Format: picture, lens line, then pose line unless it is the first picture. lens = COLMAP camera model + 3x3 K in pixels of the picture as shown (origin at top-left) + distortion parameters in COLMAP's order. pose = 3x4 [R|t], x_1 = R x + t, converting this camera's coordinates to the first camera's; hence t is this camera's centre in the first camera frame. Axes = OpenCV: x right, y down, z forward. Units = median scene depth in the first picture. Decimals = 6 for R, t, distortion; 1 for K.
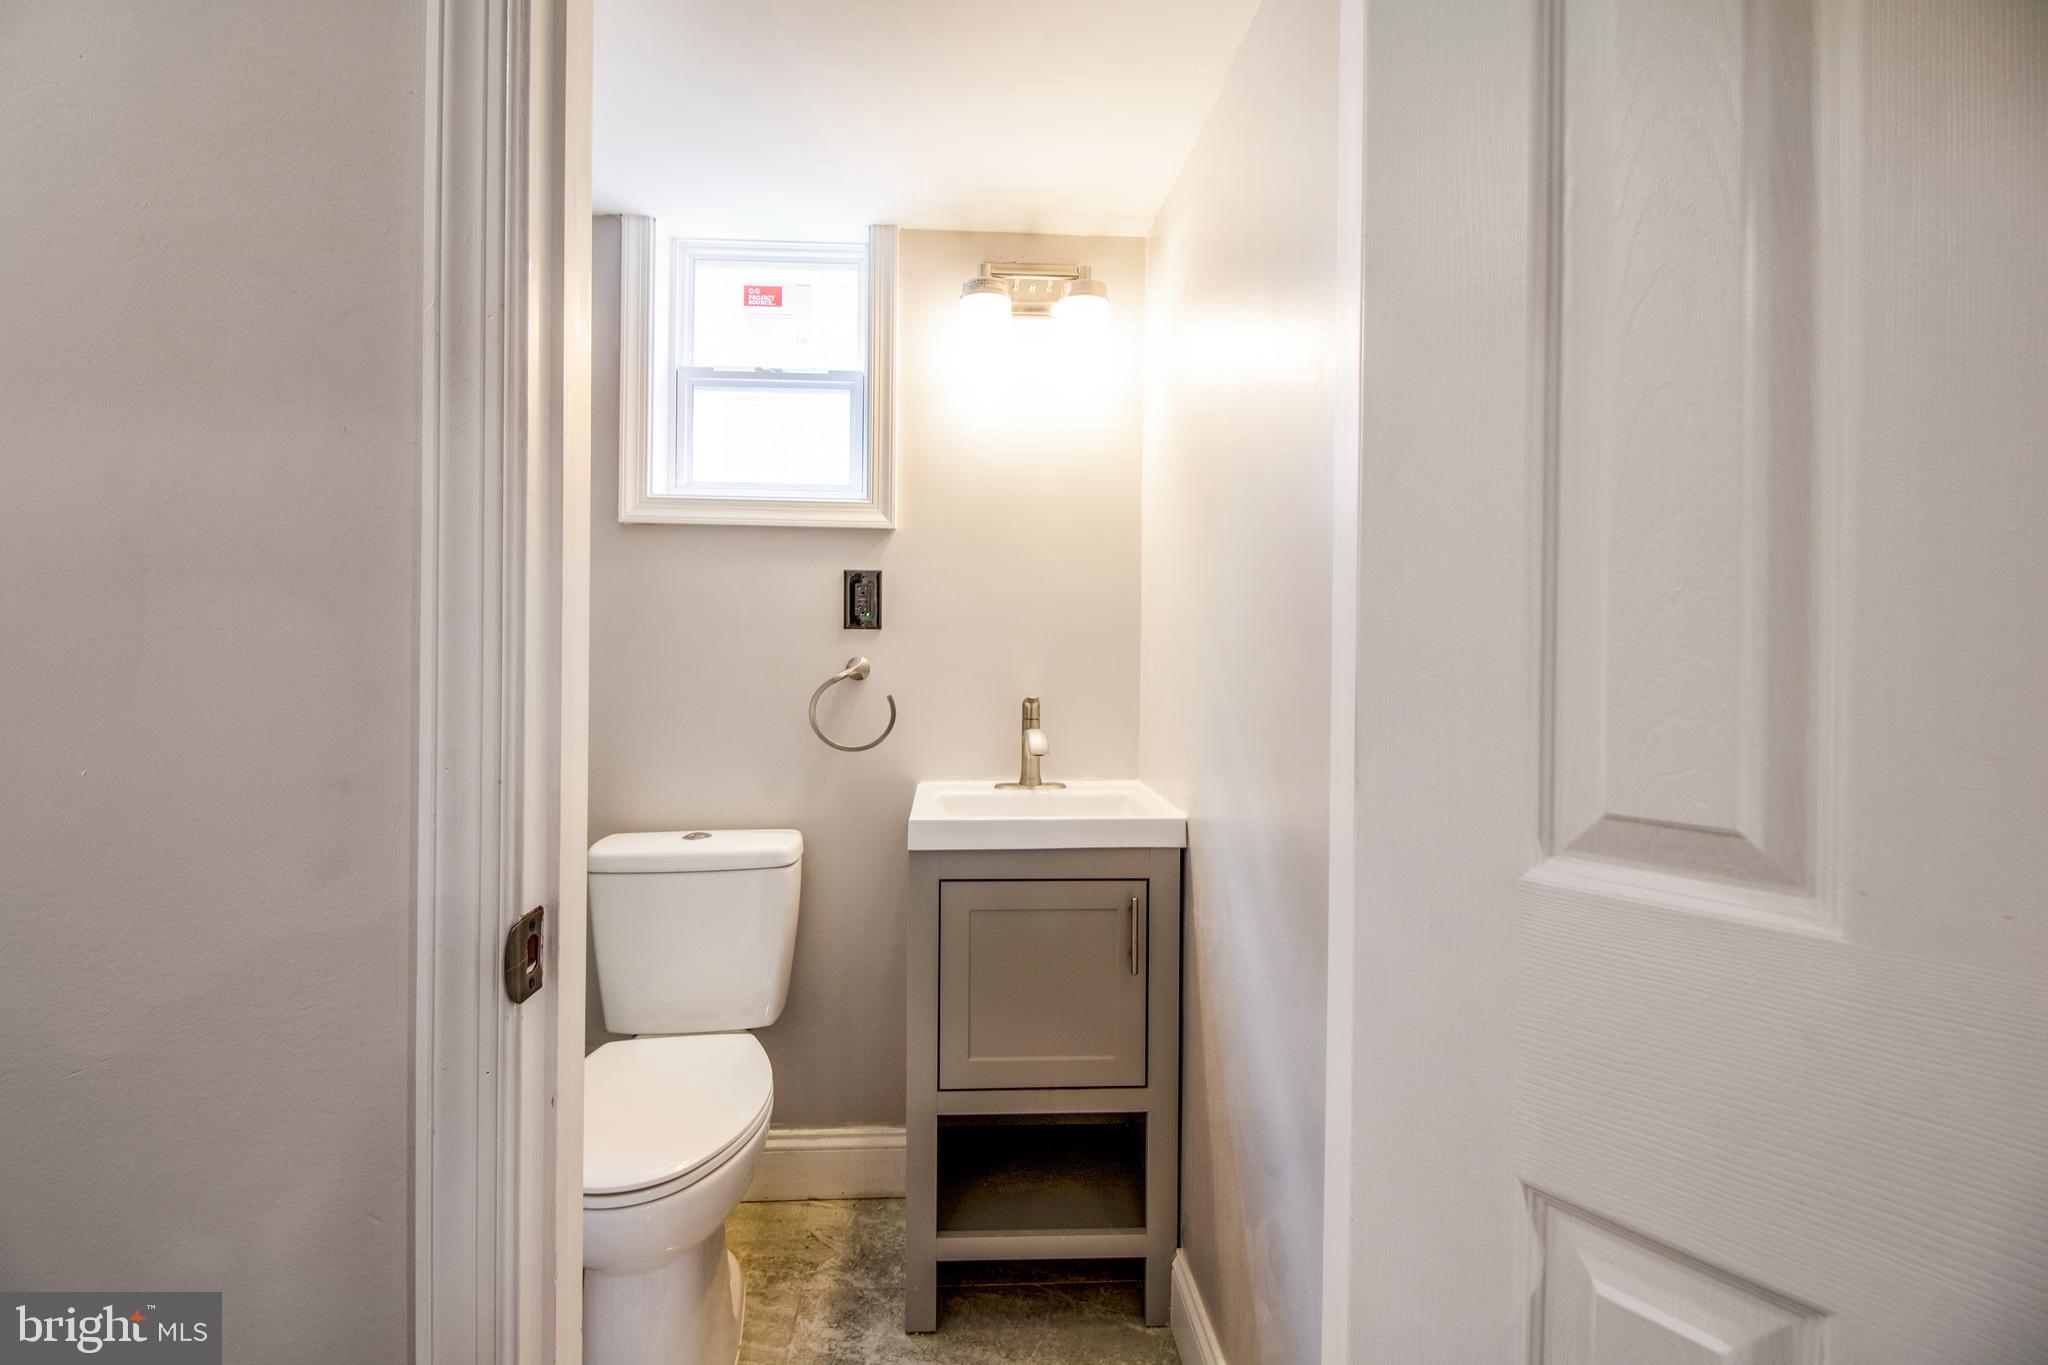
lens RADIAL K [[946.2, 0, 1022.4], [0, 946.2, 640.8], [0, 0, 1]] dist [0.016102, -0.011472]
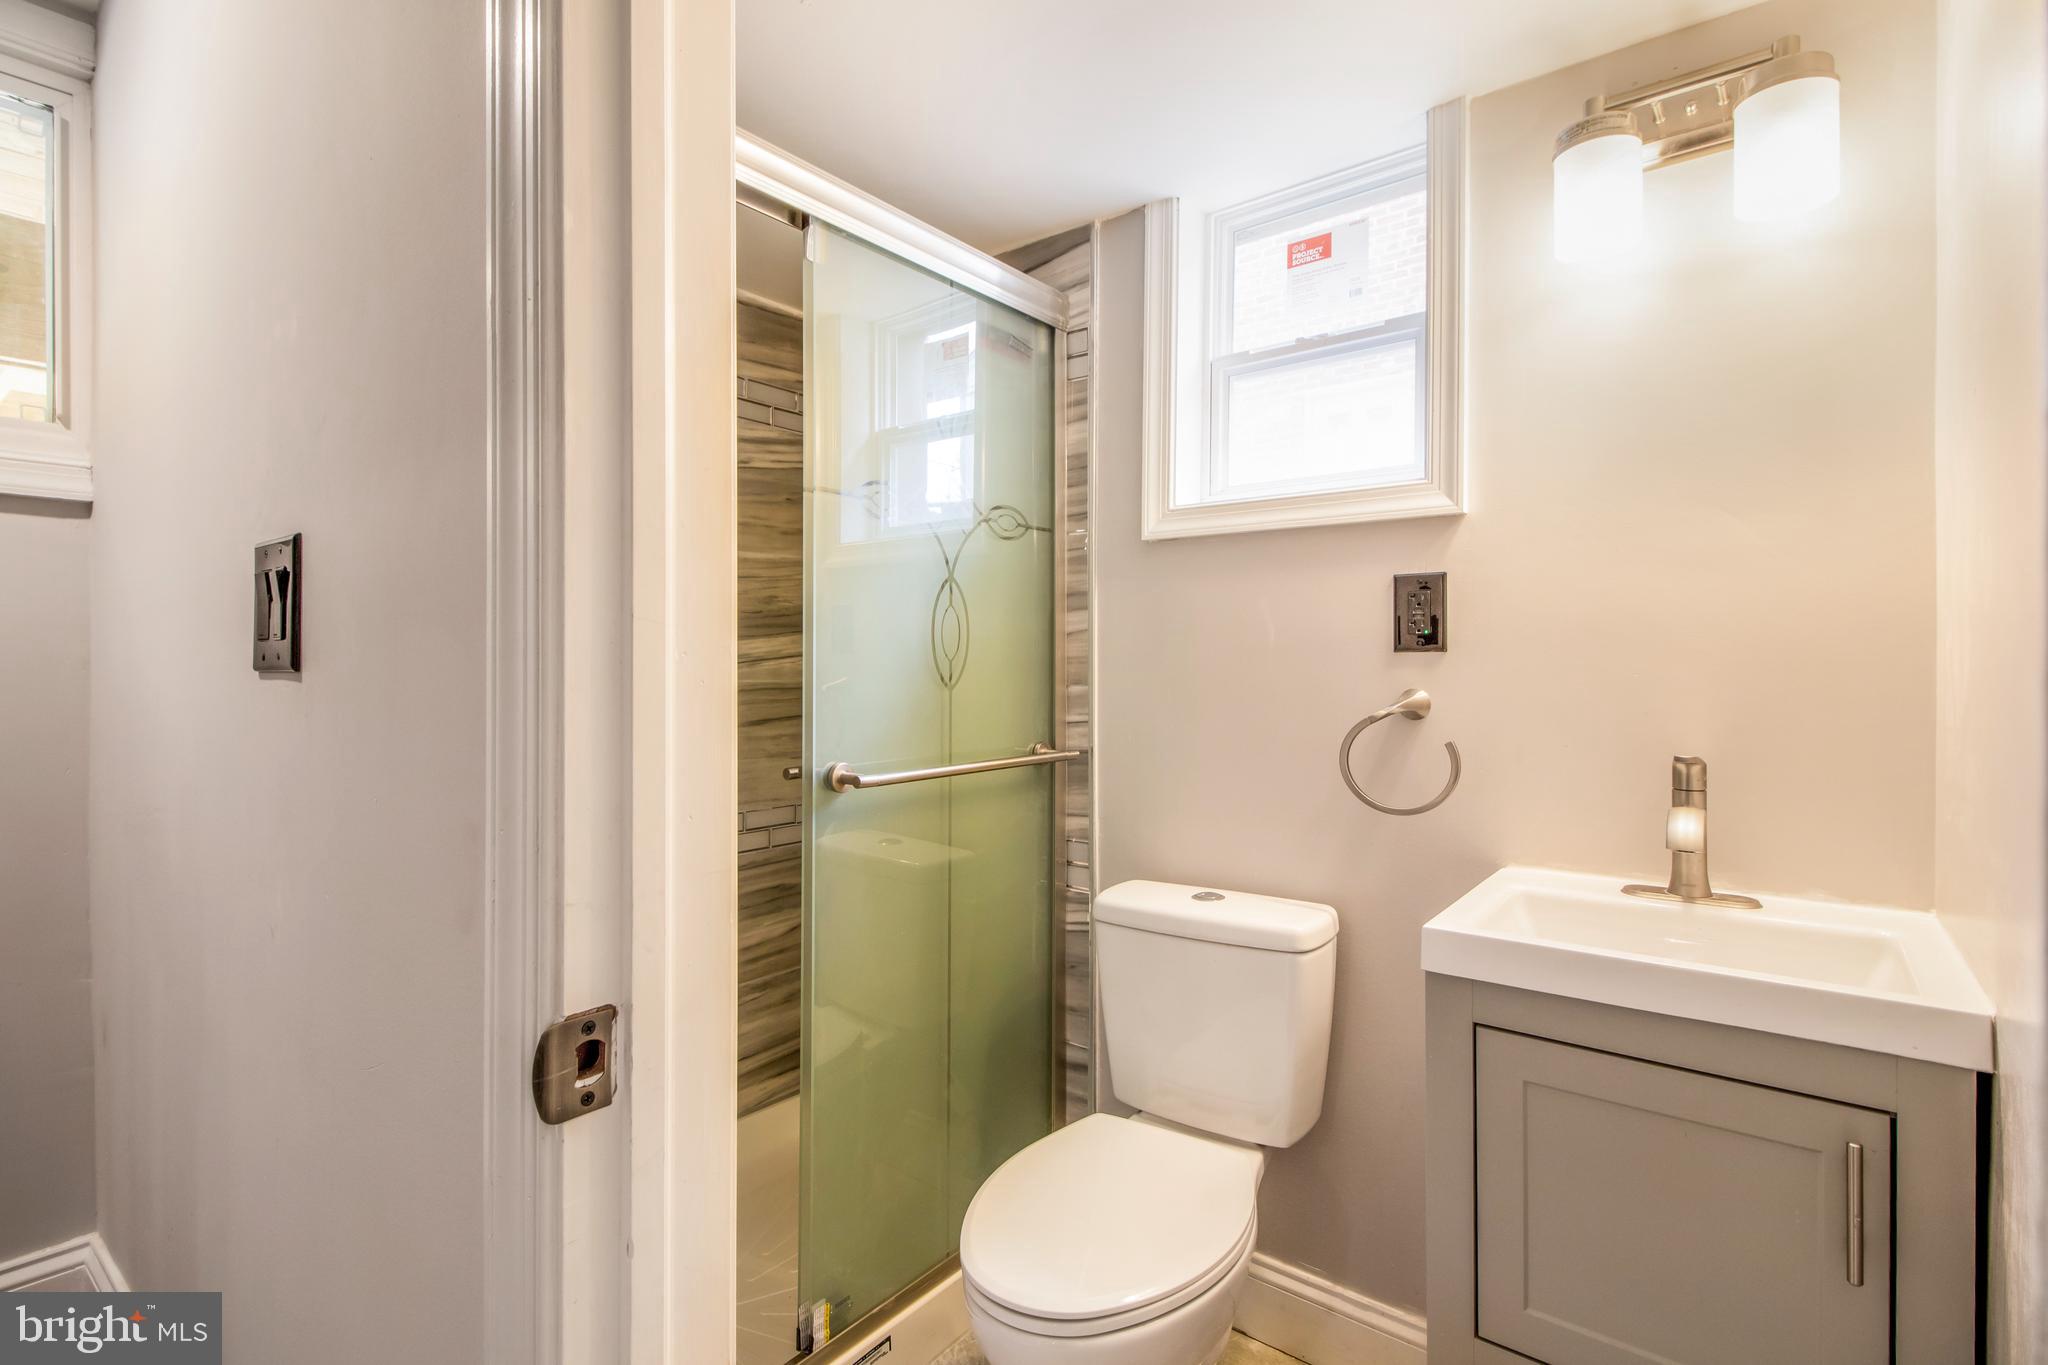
lens RADIAL K [[971.1, 0, 1015.4], [0, 971.1, 662.1], [0, 0, 1]] dist [0.024613, -0.014650]
pose [[0.745151, -0.009445, -0.666829, 0.109641], [0.007594, 0.999955, -0.005677, -0.002342], [0.666852, -0.000834, 0.745189, 0.213622]]
